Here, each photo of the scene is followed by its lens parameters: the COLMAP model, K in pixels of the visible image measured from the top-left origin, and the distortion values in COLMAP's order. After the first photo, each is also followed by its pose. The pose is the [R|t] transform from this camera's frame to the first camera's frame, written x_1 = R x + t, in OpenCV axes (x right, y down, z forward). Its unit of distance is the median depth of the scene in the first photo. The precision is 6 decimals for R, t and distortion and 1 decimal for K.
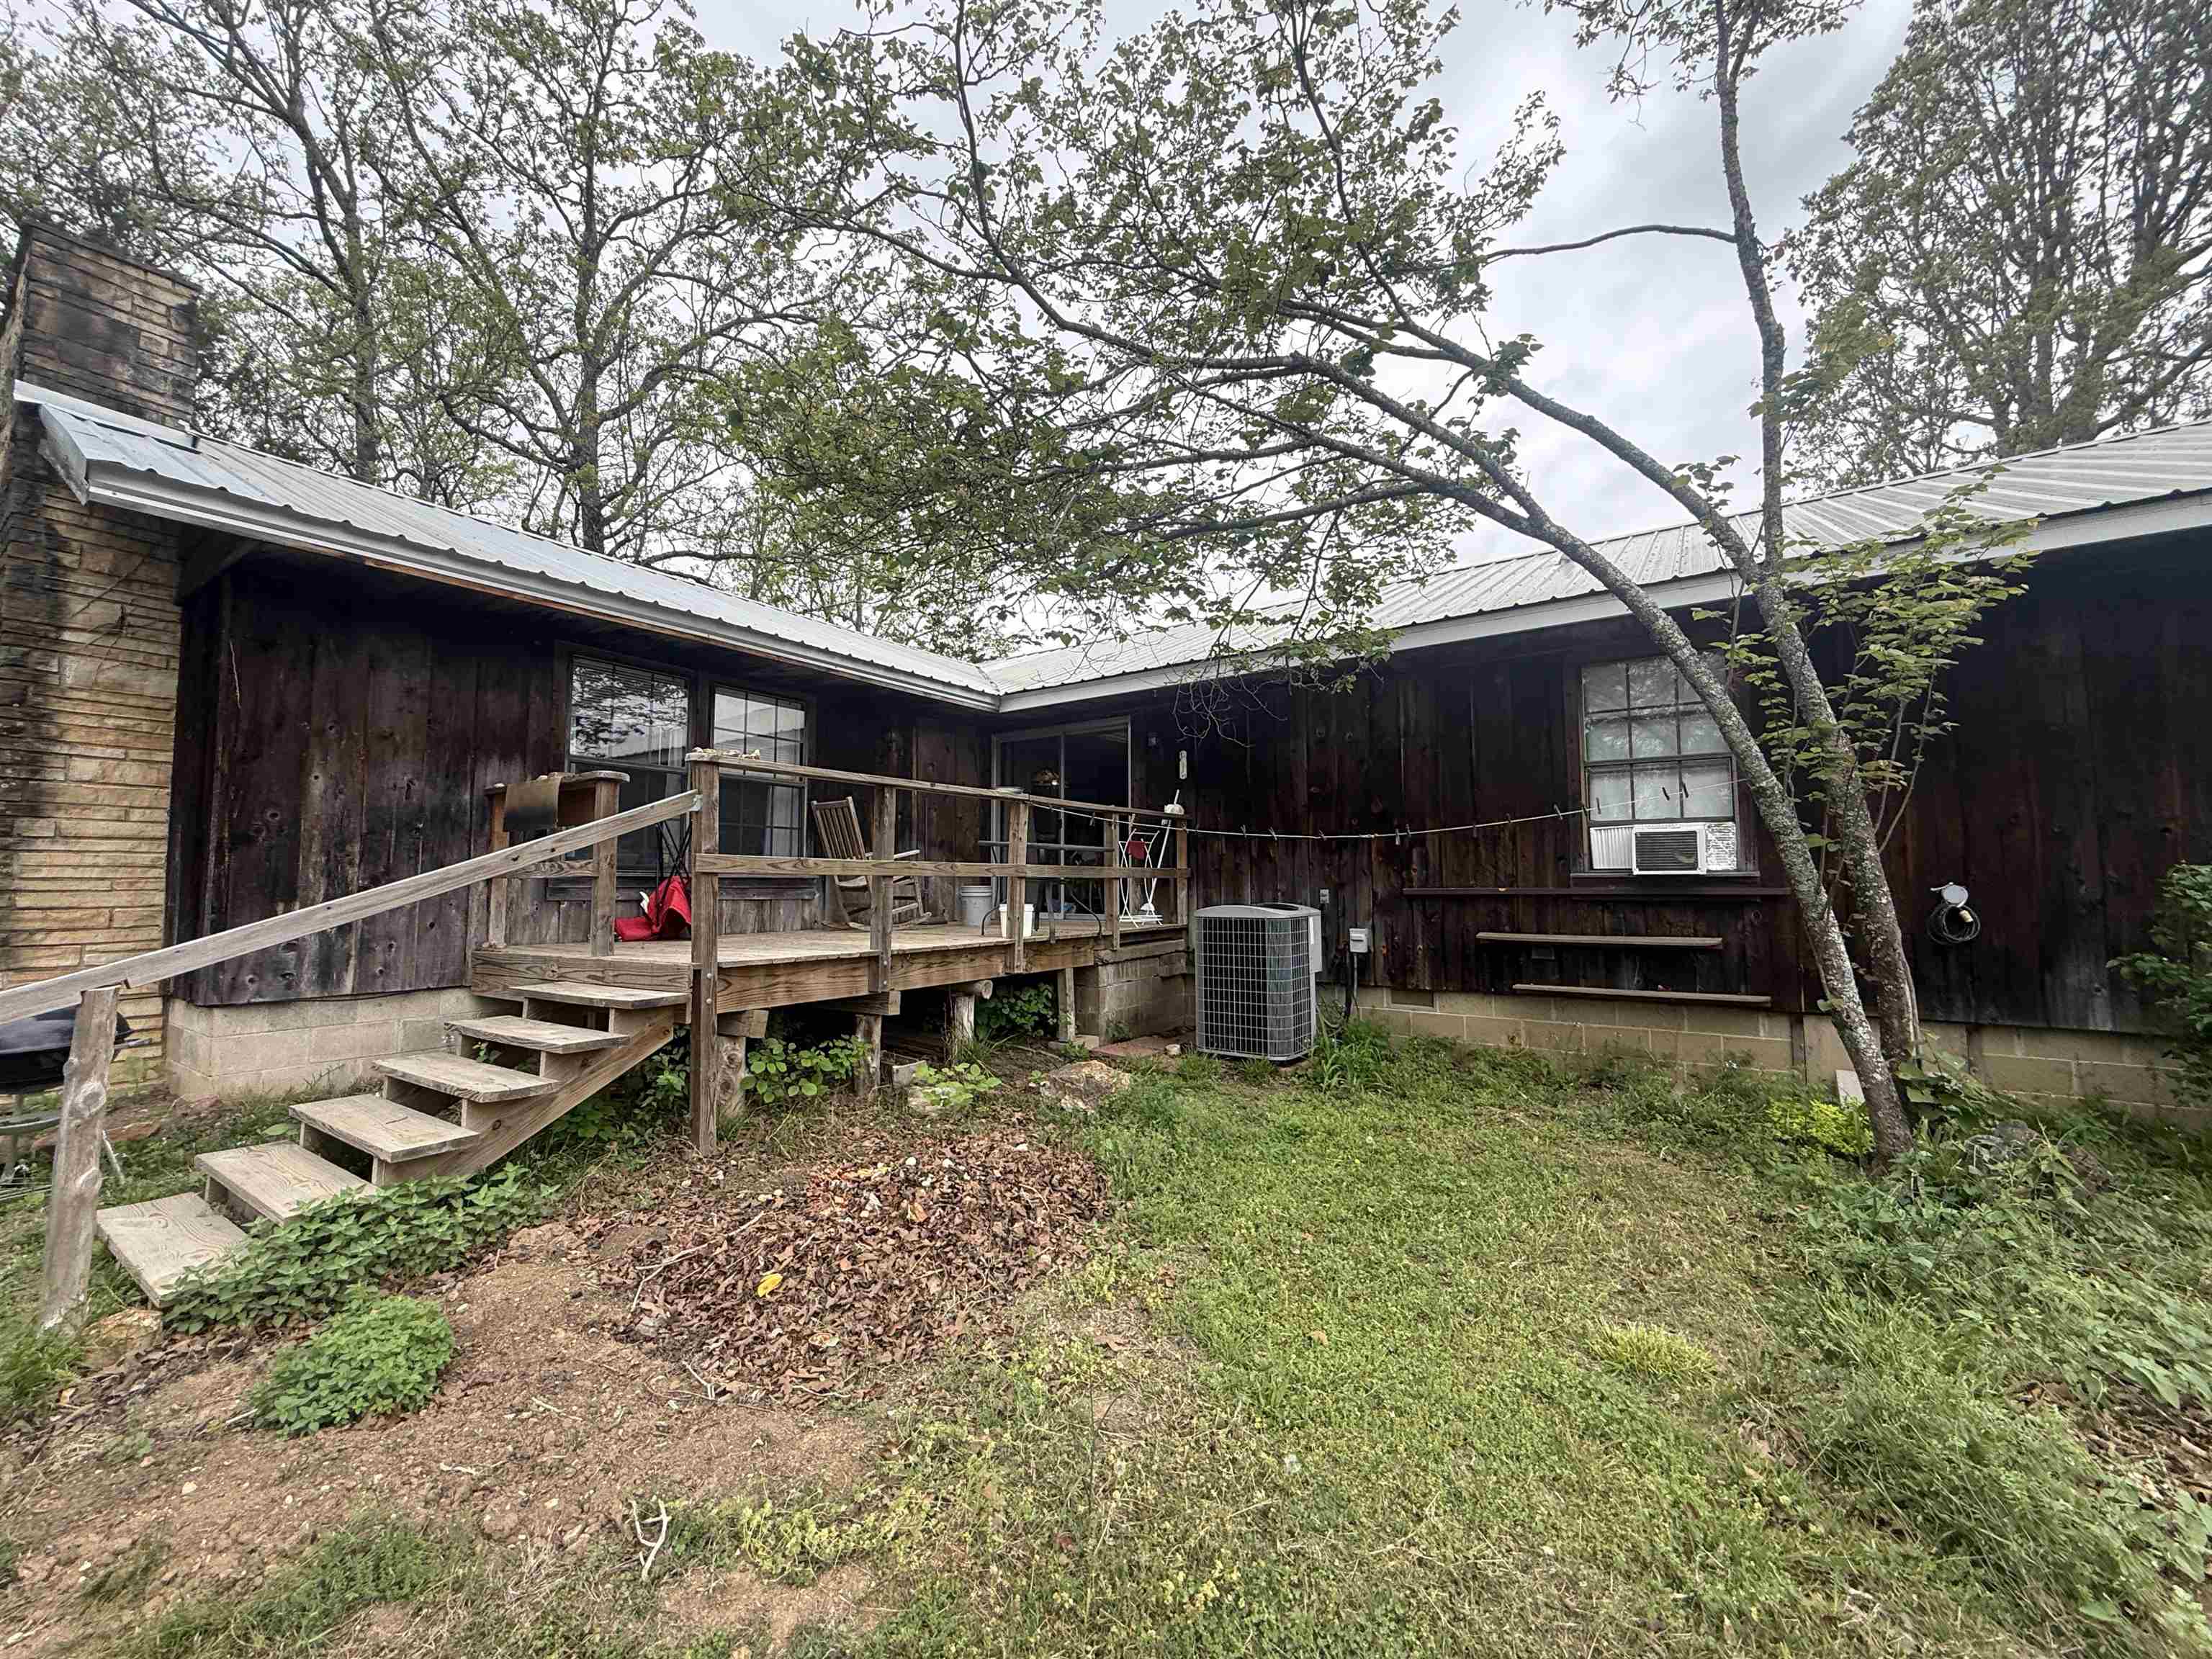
lens RADIAL K [[881.4, 0, 1104.1], [0, 881.4, 835.3], [0, 0, 1]] dist [-0.000871, 0.000889]
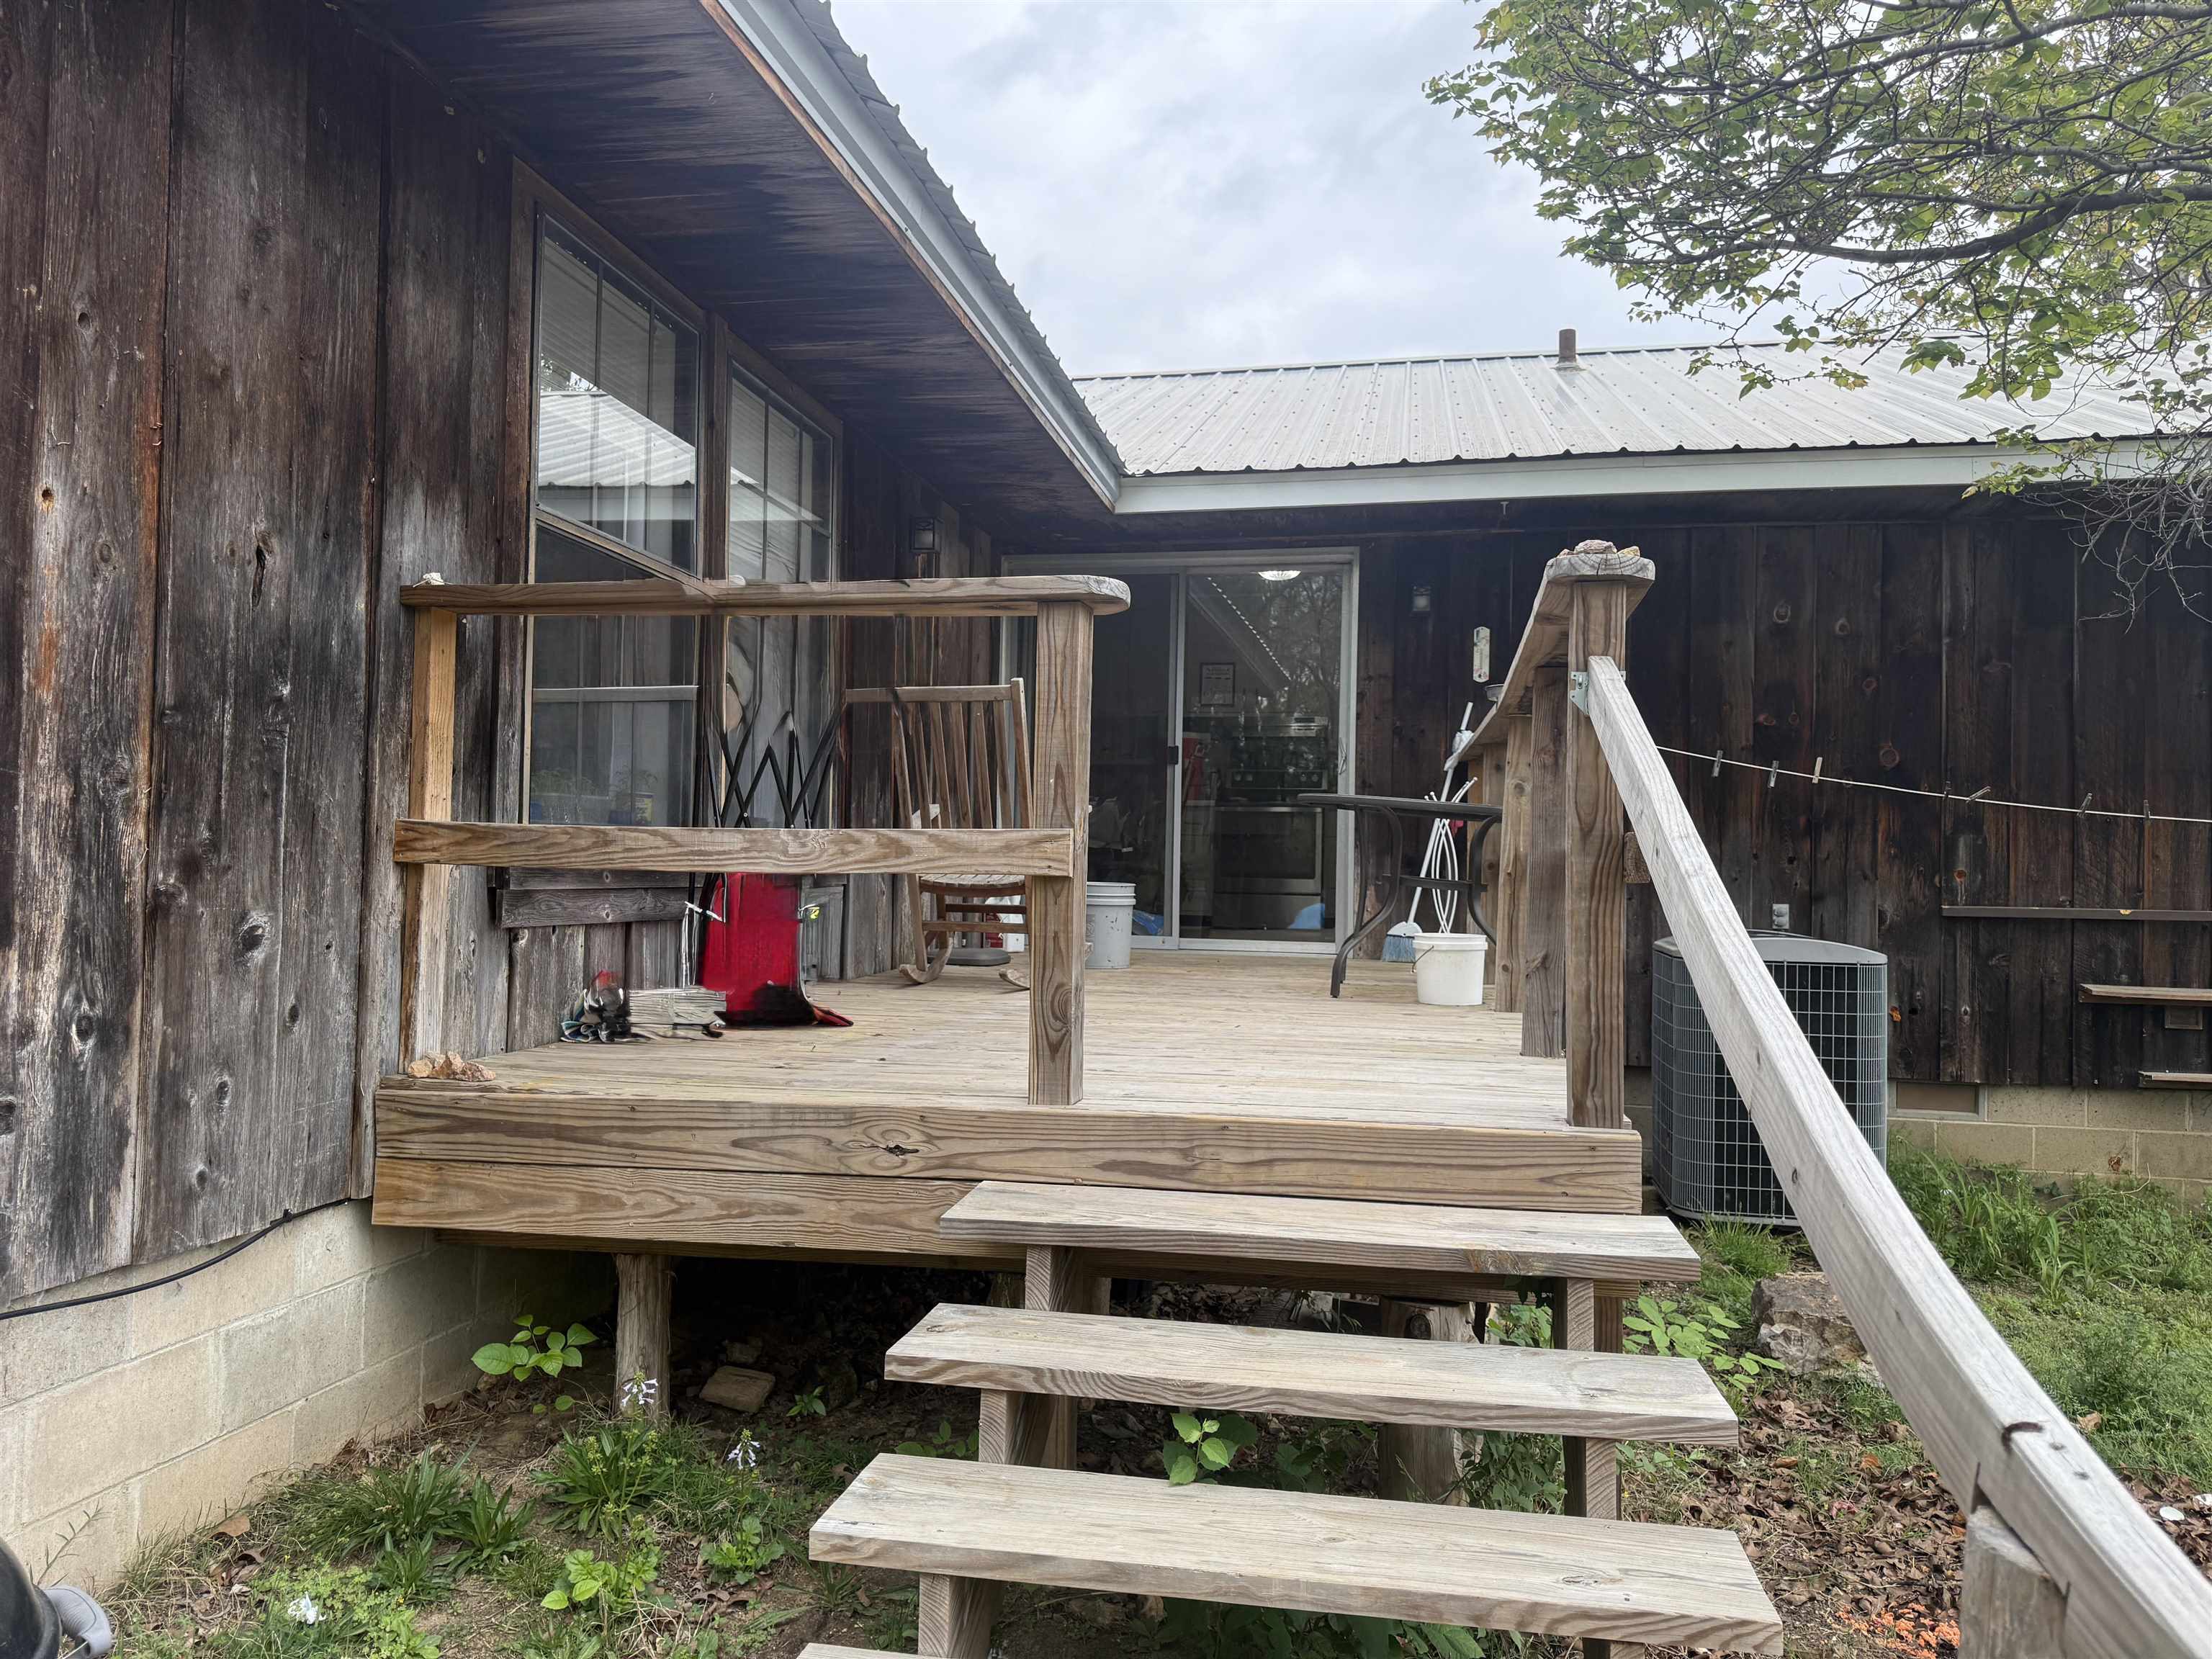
lens RADIAL K [[1543.6, 0, 1110.1], [0, 1543.6, 831.0], [0, 0, 1]] dist [0.003400, -0.000185]
pose [[0.918502, 0.029678, 0.394300, -0.584004], [-0.044926, 0.998555, 0.029495, 0.007567], [-0.392855, -0.044805, 0.918508, 0.320173]]
